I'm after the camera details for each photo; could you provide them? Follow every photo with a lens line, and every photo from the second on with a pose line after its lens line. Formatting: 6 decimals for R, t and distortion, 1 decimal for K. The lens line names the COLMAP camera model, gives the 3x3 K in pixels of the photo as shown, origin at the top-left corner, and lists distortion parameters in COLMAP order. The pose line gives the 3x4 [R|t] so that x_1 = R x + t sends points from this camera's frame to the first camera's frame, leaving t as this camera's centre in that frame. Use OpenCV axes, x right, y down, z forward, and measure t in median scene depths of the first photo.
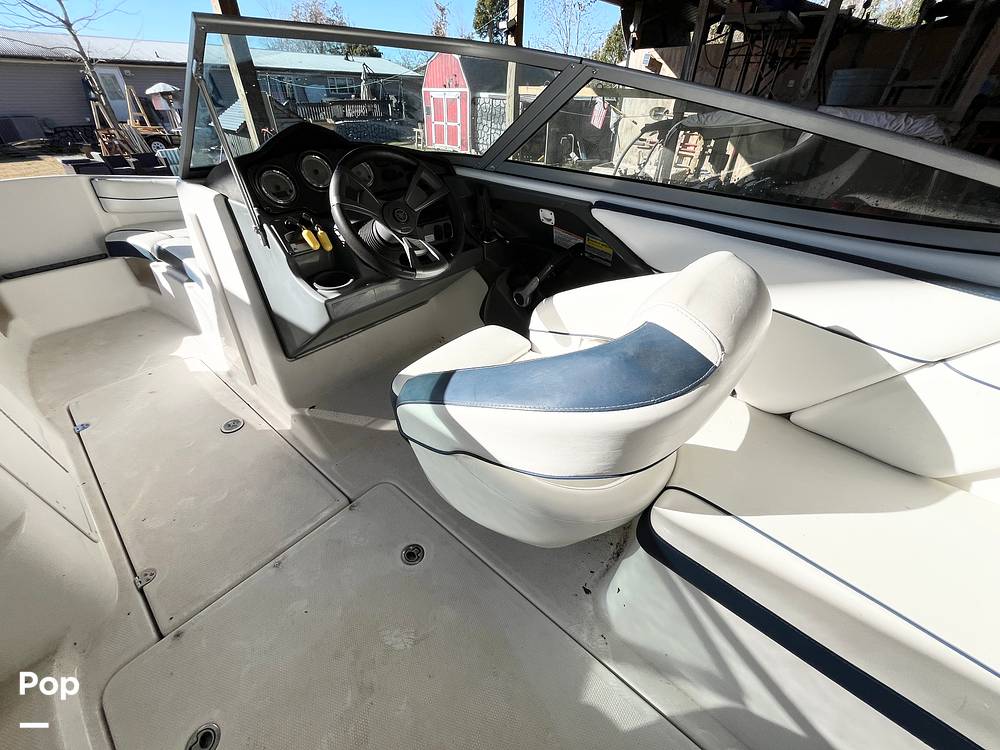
lens RADIAL K [[407.6, 0, 483.3], [0, 407.6, 393.1], [0, 0, 1]] dist [0.001378, 0.000160]
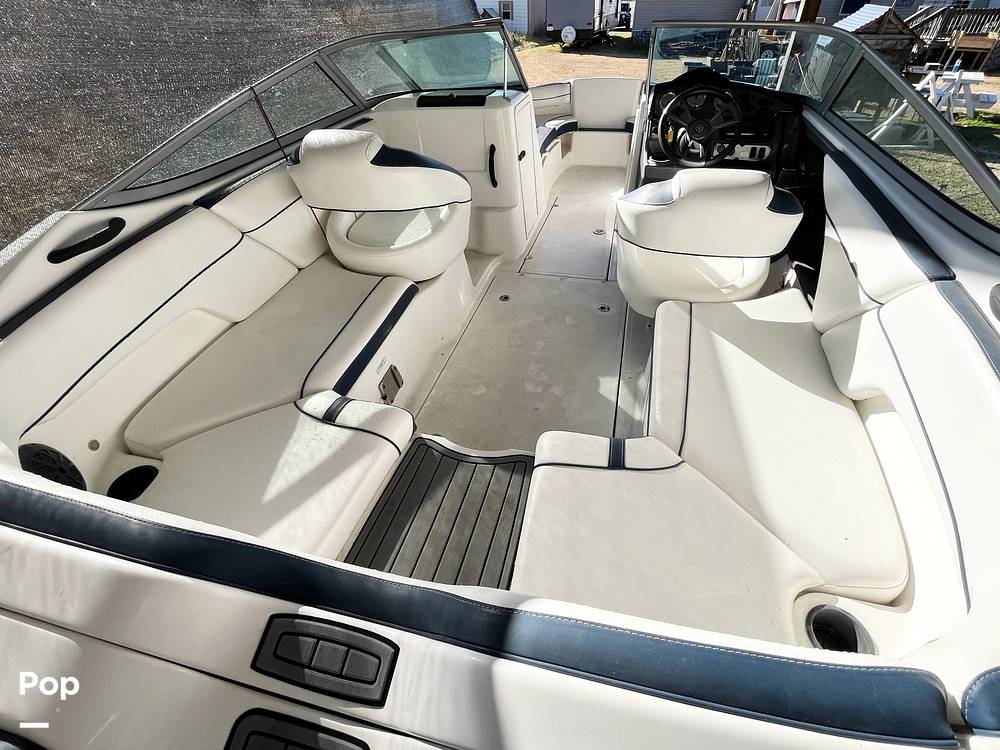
lens RADIAL K [[433.4, 0, 518.9], [0, 433.4, 371.1], [0, 0, 1]] dist [-0.000866, -0.000469]
pose [[0.468290, 0.569104, -0.675889, 0.777834], [-0.505848, 0.799862, 0.323014, 0.120298], [0.724446, 0.190633, 0.662447, -0.375794]]
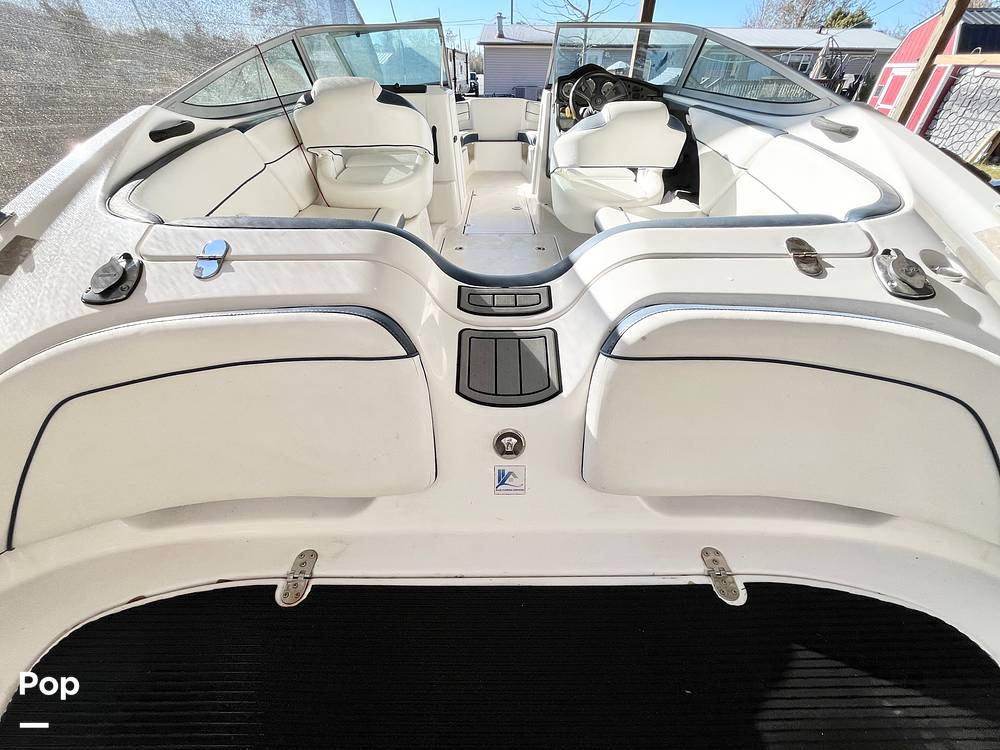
lens RADIAL K [[407.6, 0, 483.3], [0, 407.6, 393.1], [0, 0, 1]] dist [0.001378, 0.000160]
pose [[0.651302, 0.466662, -0.598358, 0.957798], [-0.449570, 0.872551, 0.191158, 0.546383], [0.611304, 0.144502, 0.778092, -0.628402]]
